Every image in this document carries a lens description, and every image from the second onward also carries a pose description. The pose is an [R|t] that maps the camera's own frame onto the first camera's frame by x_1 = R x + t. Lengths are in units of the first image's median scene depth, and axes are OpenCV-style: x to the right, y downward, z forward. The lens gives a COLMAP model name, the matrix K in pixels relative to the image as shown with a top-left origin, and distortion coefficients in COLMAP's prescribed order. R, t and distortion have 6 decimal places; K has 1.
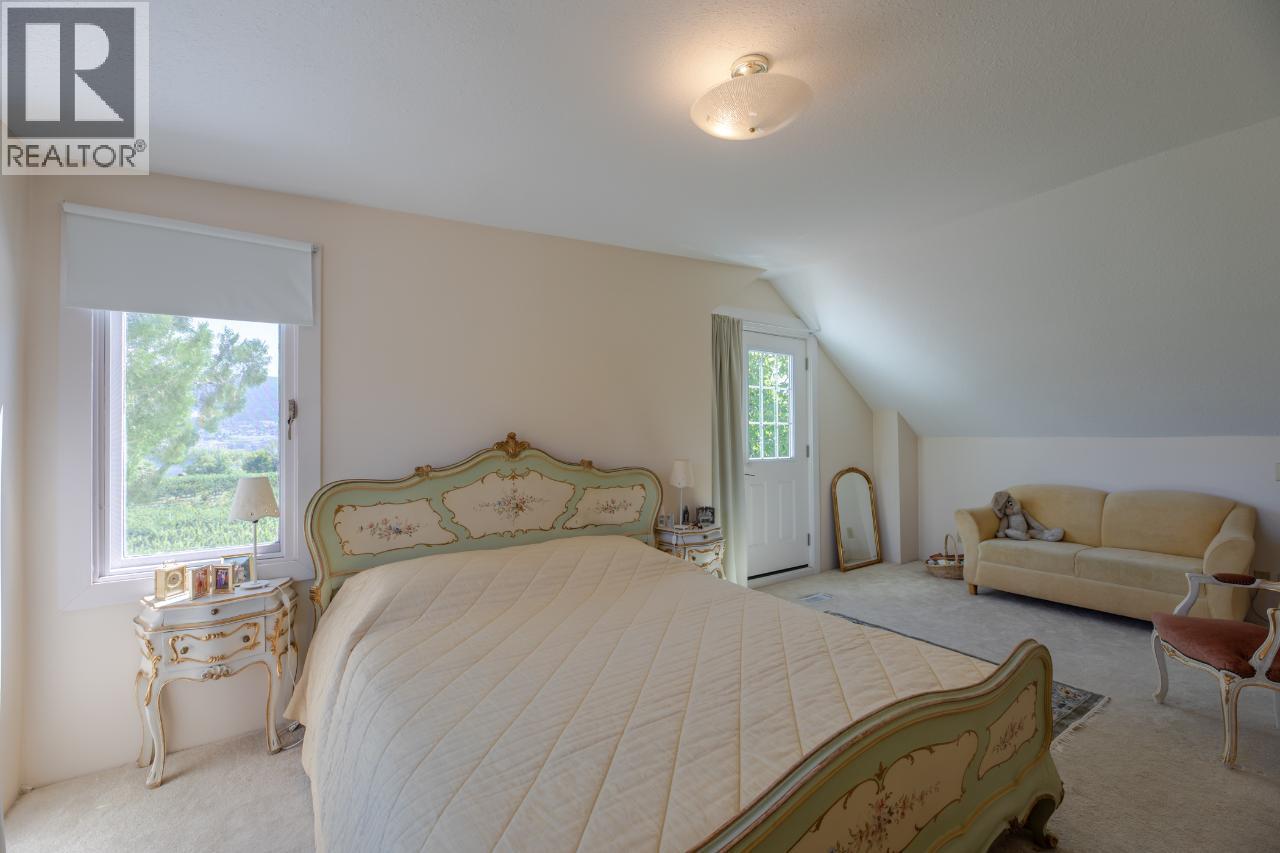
lens RADIAL K [[549.4, 0, 640.0], [0, 549.4, 426.5], [0, 0, 1]] dist [-0.000109, -0.000050]
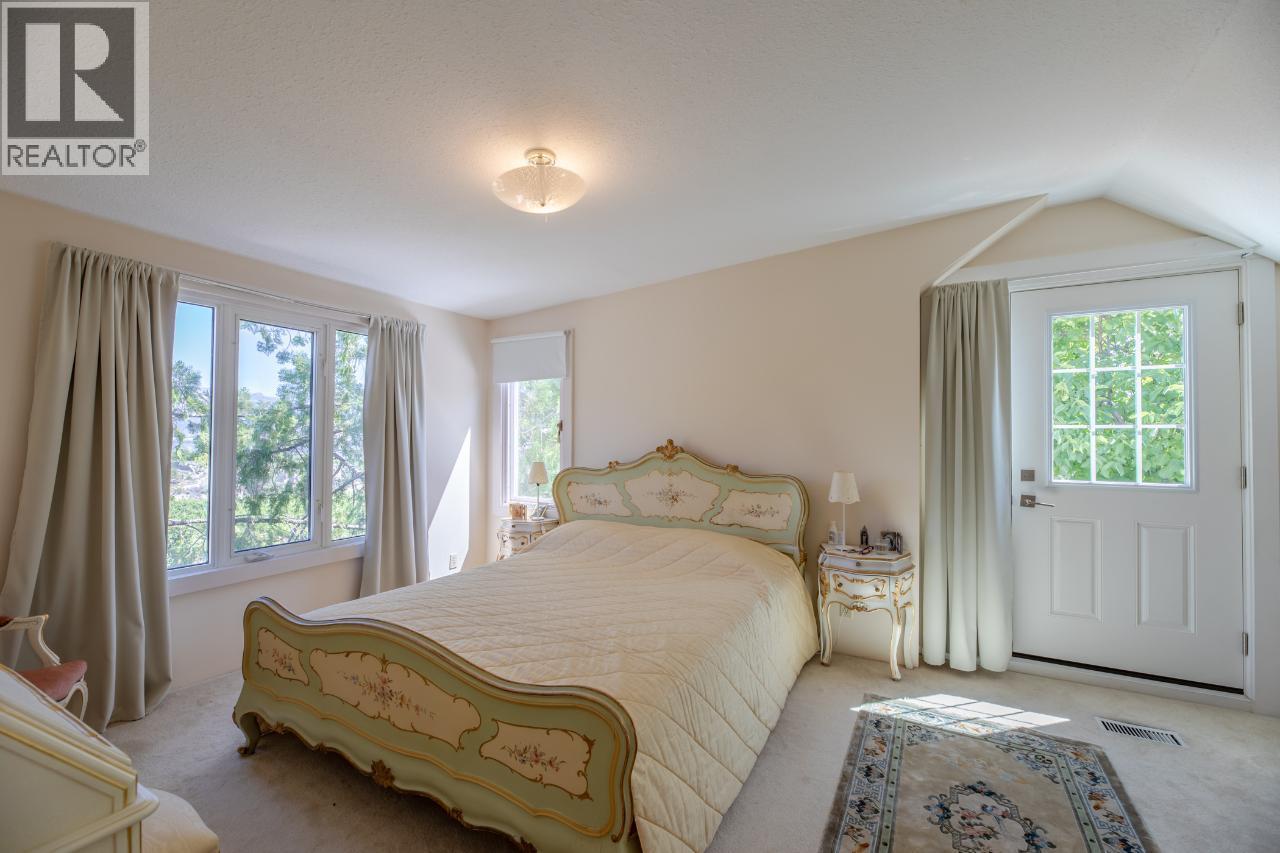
lens RADIAL K [[524.3, 0, 636.0], [0, 524.3, 437.4], [0, 0, 1]] dist [-0.010665, -0.000337]
pose [[0.417652, -0.003141, -0.908602, 0.825739], [0.003317, 0.999993, -0.001932, 0.009064], [0.908601, -0.002207, 0.417659, 0.418730]]
